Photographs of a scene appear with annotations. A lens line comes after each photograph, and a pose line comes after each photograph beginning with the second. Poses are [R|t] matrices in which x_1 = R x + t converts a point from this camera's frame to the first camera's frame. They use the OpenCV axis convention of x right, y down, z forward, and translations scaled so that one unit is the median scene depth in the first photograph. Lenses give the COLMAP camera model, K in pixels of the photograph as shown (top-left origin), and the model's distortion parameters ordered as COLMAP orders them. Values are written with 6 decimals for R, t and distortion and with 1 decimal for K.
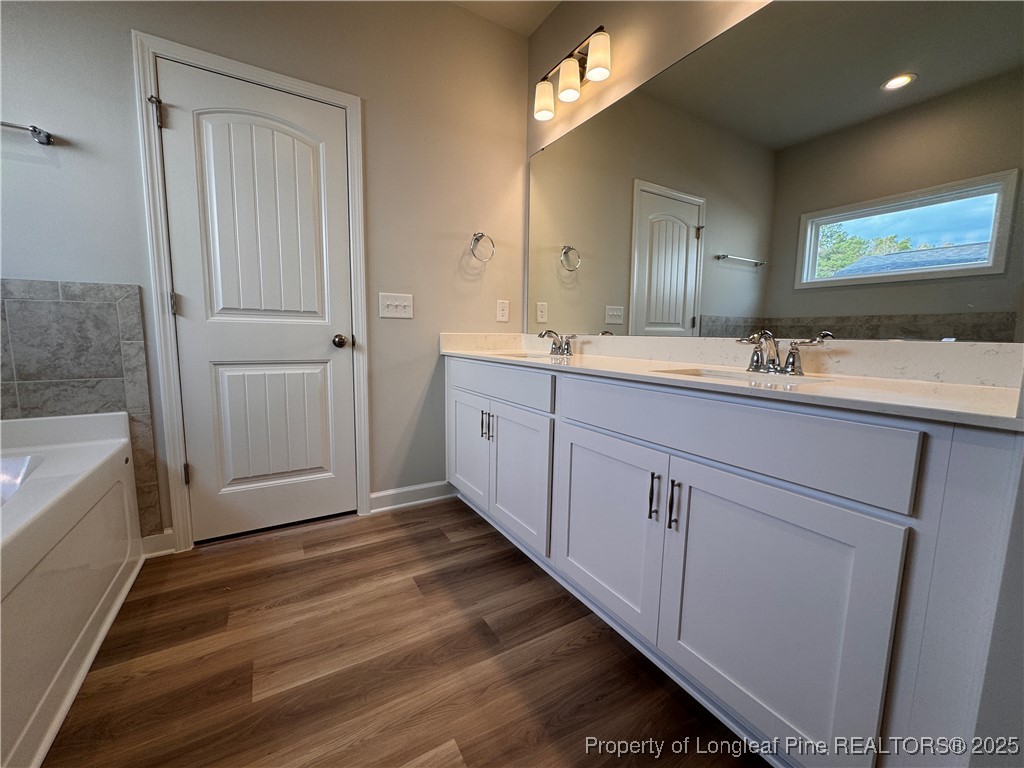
lens RADIAL K [[409.0, 0, 511.9], [0, 409.0, 384.7], [0, 0, 1]] dist [-0.003727, 0.002122]
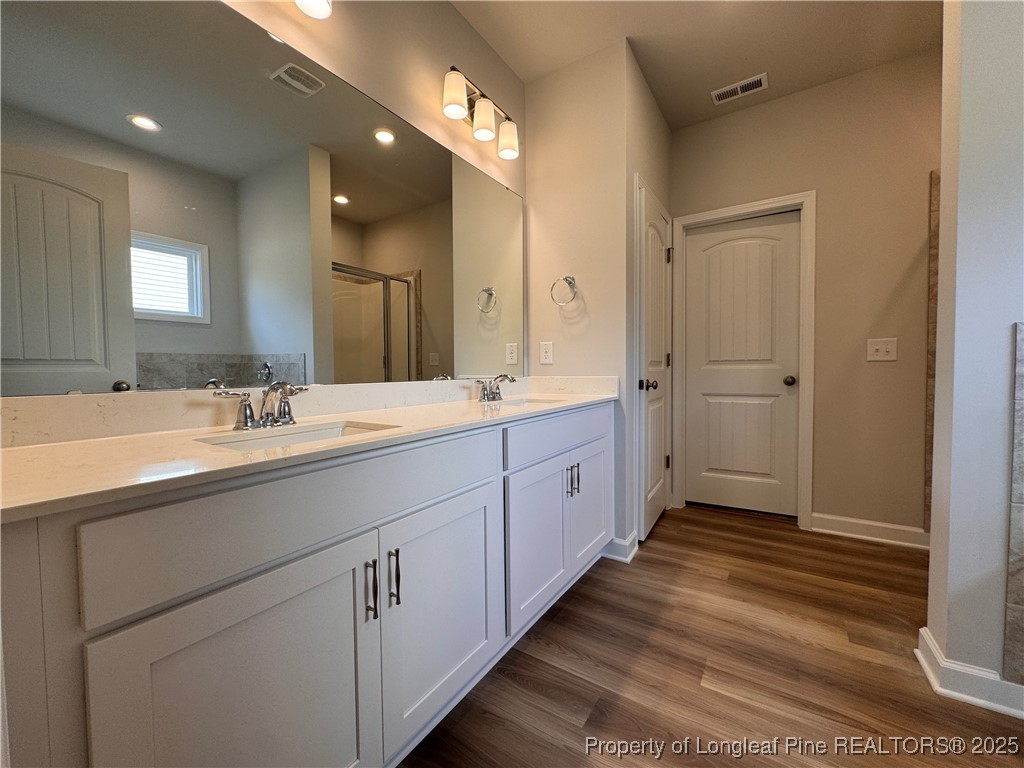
lens RADIAL K [[409.0, 0, 511.2], [0, 409.0, 380.2], [0, 0, 1]] dist [-0.003727, 0.002122]
pose [[-0.428691, -0.036925, 0.902696, -0.729889], [0.112156, 0.989260, 0.093729, -0.214447], [-0.896462, 0.141424, -0.419946, 1.383919]]
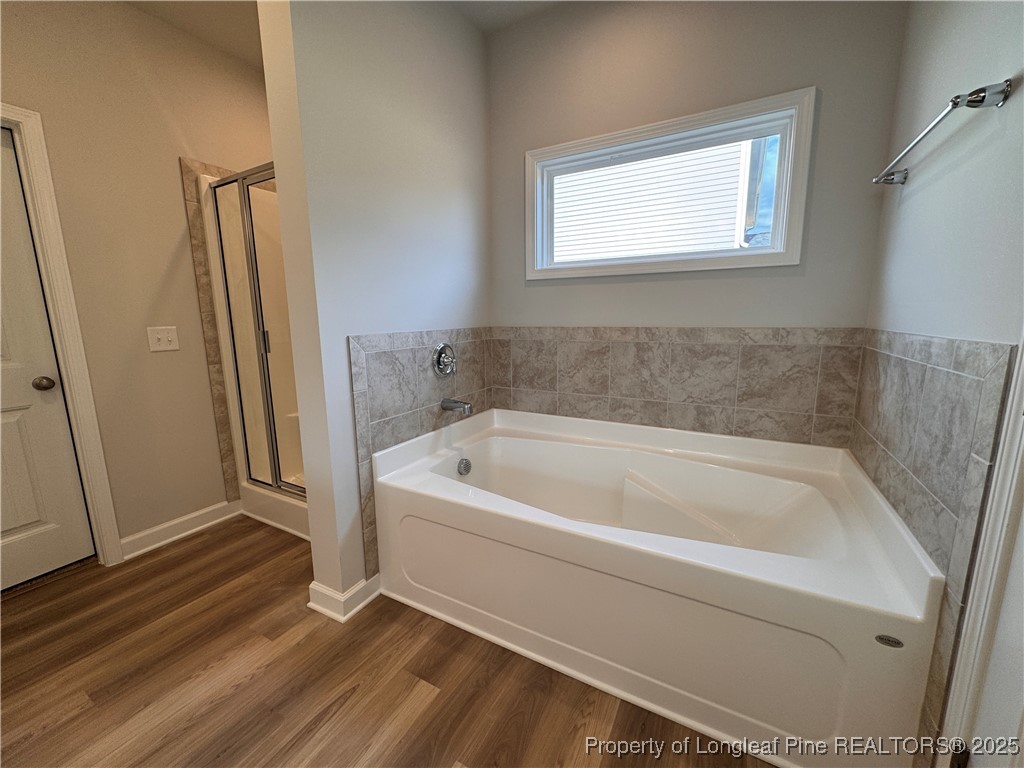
lens RADIAL K [[409.0, 0, 511.0], [0, 409.0, 381.9], [0, 0, 1]] dist [-0.003727, 0.002122]
pose [[-0.871461, 0.076310, -0.484491, -0.246973], [-0.058716, 0.964486, 0.257526, -0.333597], [0.486937, 0.252871, -0.836032, 1.294348]]
